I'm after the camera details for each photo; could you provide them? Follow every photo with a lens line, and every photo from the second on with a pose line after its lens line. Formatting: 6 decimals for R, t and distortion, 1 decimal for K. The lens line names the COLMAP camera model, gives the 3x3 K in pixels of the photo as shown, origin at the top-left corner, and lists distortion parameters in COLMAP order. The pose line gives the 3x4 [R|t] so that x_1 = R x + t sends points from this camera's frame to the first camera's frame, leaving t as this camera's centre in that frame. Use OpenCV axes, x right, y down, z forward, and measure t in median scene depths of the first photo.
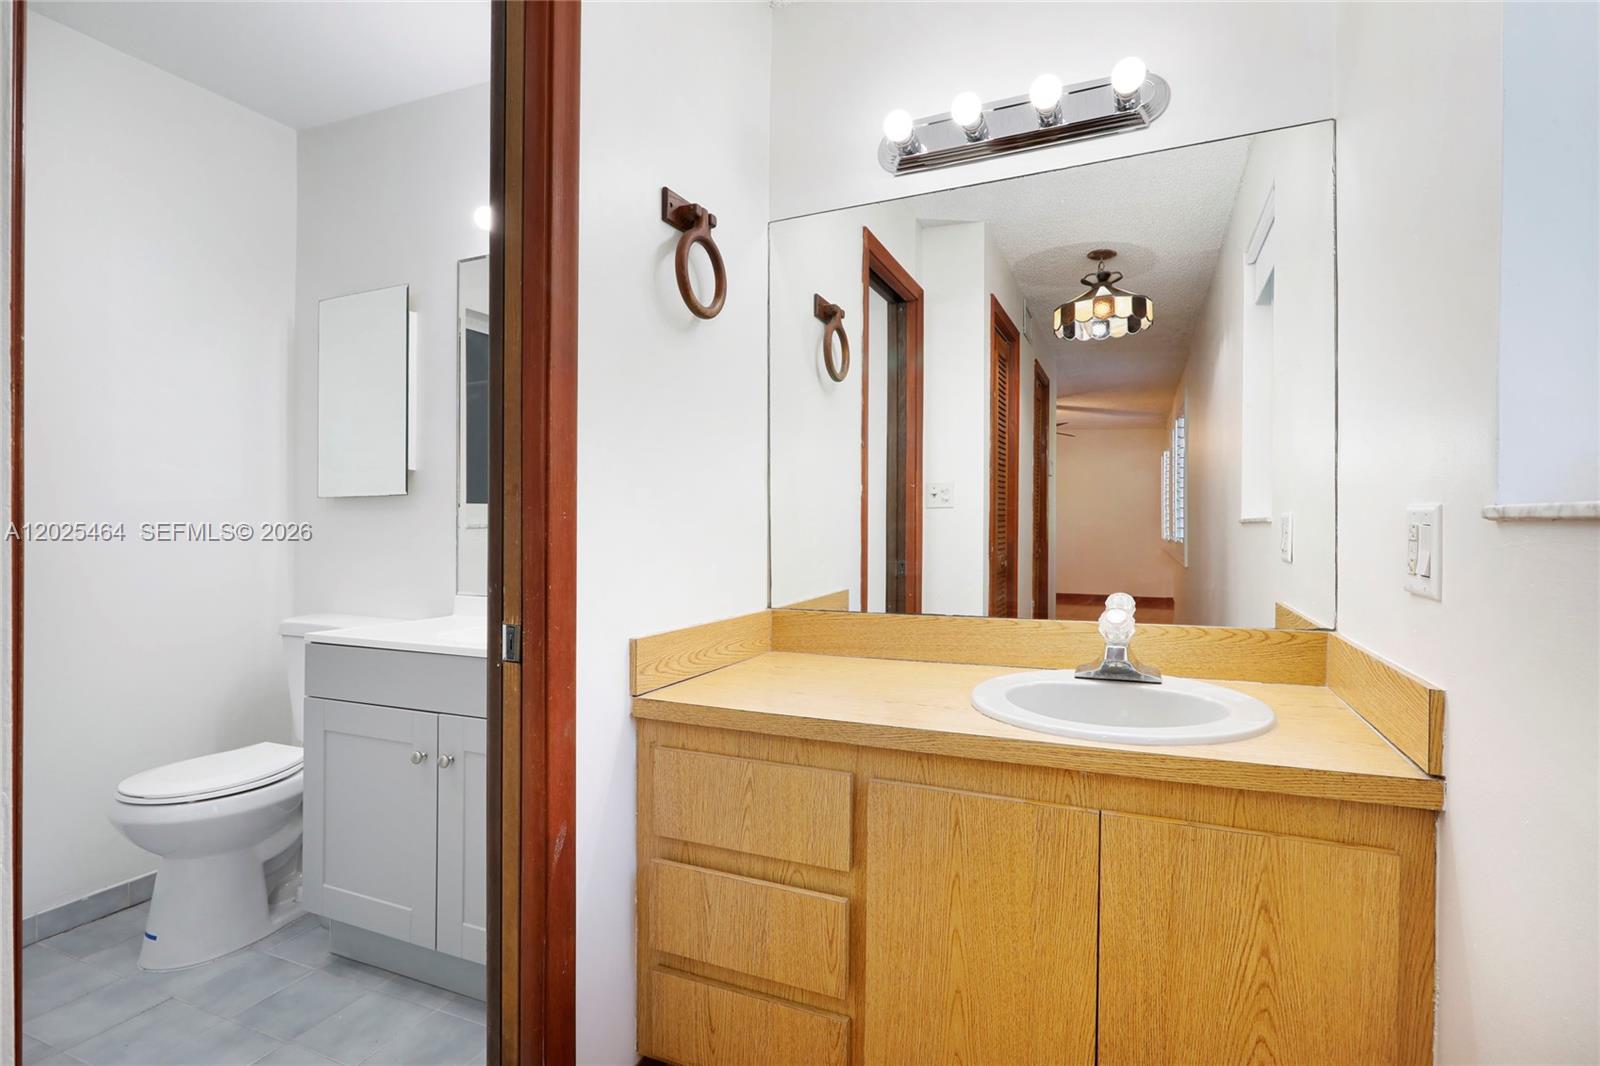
lens RADIAL K [[756.1, 0, 801.1], [0, 756.1, 531.2], [0, 0, 1]] dist [-0.002291, 0.001241]
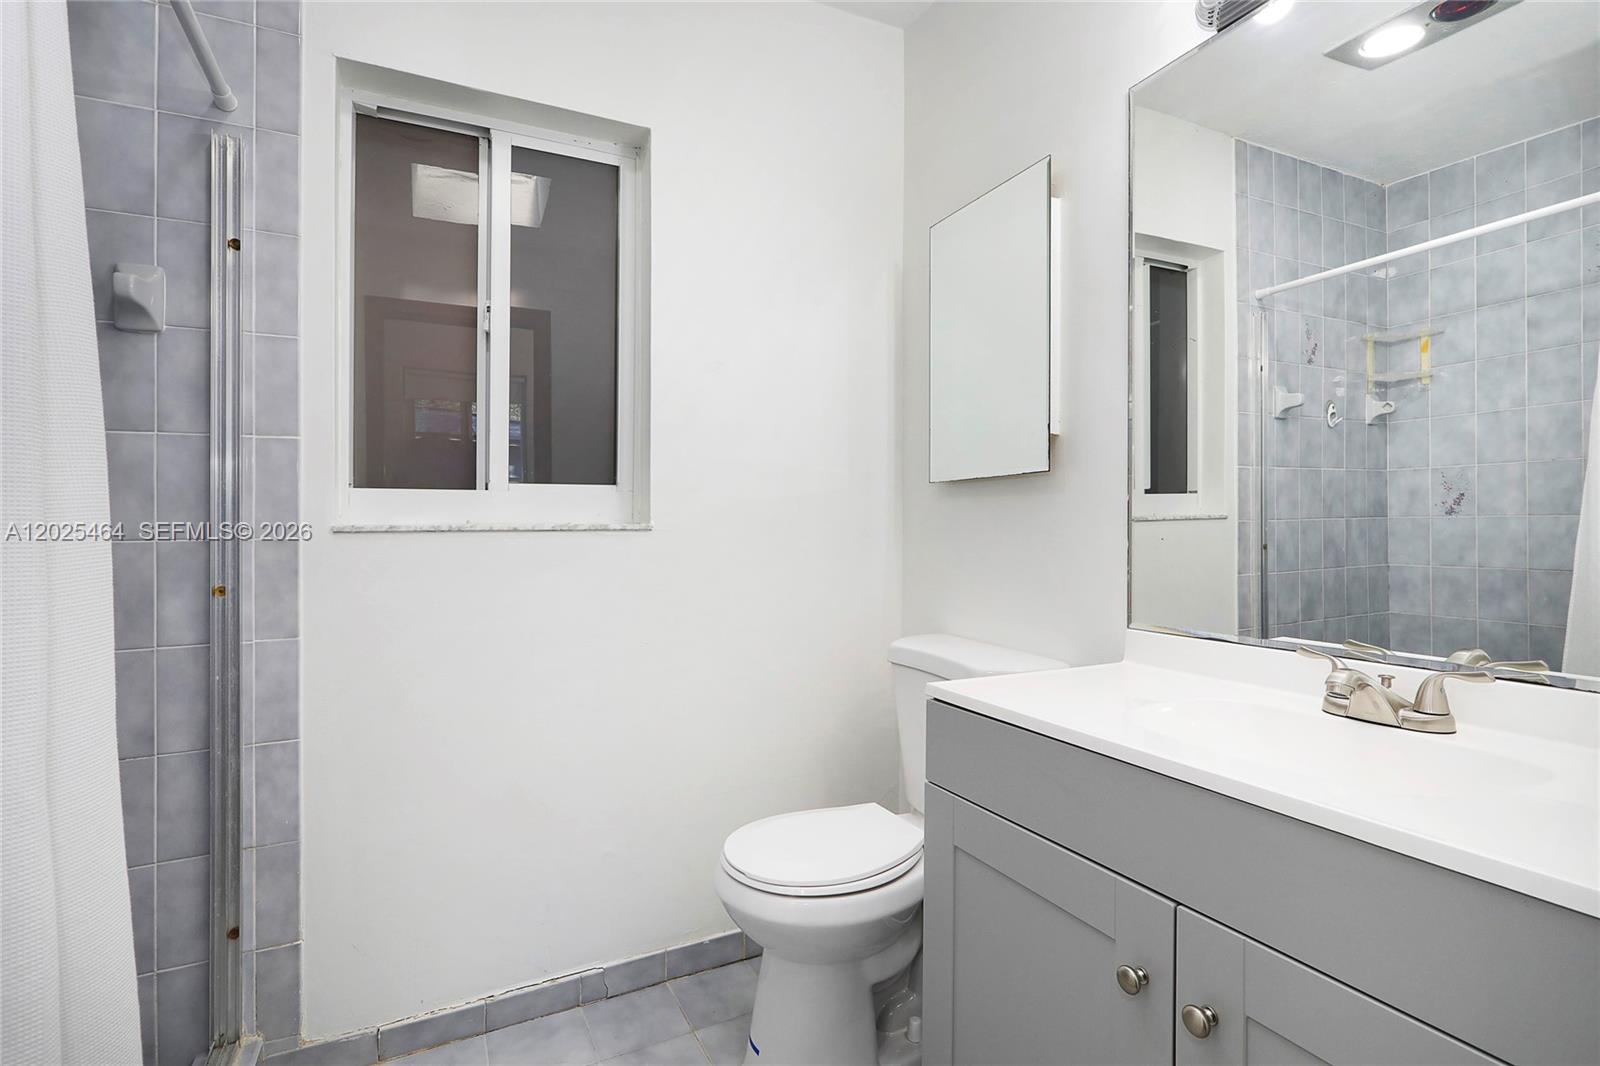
lens RADIAL K [[756.1, 0, 801.1], [0, 756.1, 531.2], [0, 0, 1]] dist [-0.002291, 0.001241]
pose [[0.763566, 0.003359, -0.645721, -0.286672], [0.001494, 0.999975, 0.006969, -0.000449], [0.645728, -0.006286, 0.763541, 0.390756]]
